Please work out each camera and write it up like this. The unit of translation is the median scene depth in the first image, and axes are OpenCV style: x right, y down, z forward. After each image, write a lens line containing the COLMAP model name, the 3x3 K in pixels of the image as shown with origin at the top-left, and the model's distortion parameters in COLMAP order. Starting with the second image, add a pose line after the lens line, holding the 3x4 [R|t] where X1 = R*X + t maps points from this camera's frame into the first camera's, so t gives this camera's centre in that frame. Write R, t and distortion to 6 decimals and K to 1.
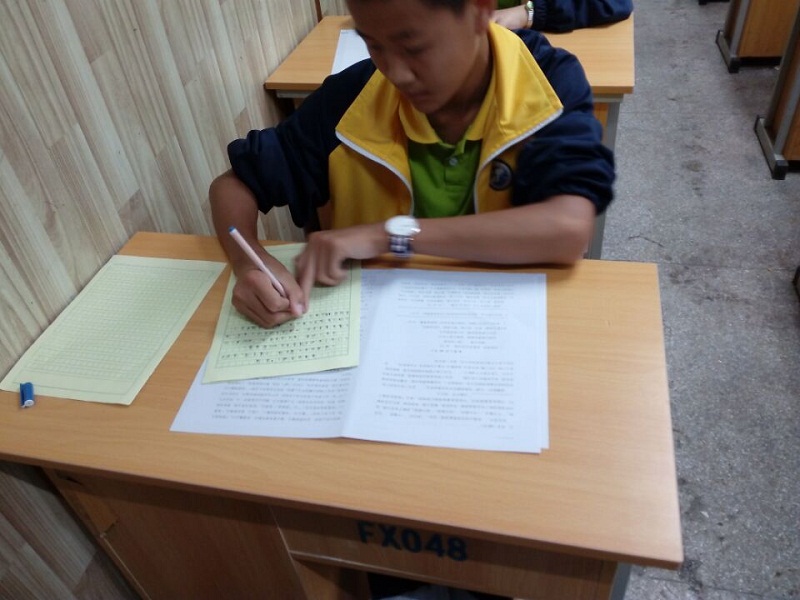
lens RADIAL K [[656.0, 0, 400.0], [0, 656.0, 300.0], [0, 0, 1]] dist [0.008023, -0.038517]
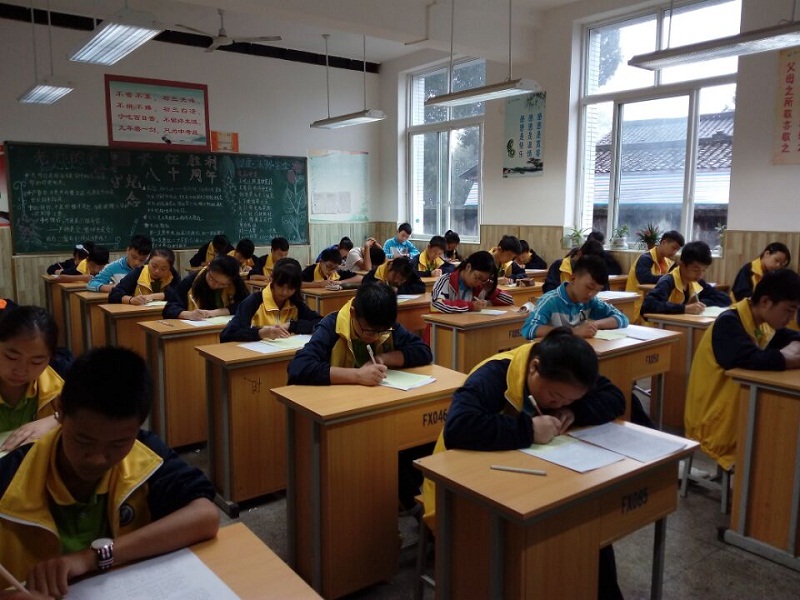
lens RADIAL K [[656.0, 0, 400.0], [0, 656.0, 300.0], [0, 0, 1]] dist [0.008023, -0.038517]
pose [[0.642587, 0.026045, 0.765770, -0.640177], [0.418138, 0.825563, -0.378954, 0.252161], [-0.642062, 0.563708, 0.519605, -0.483358]]
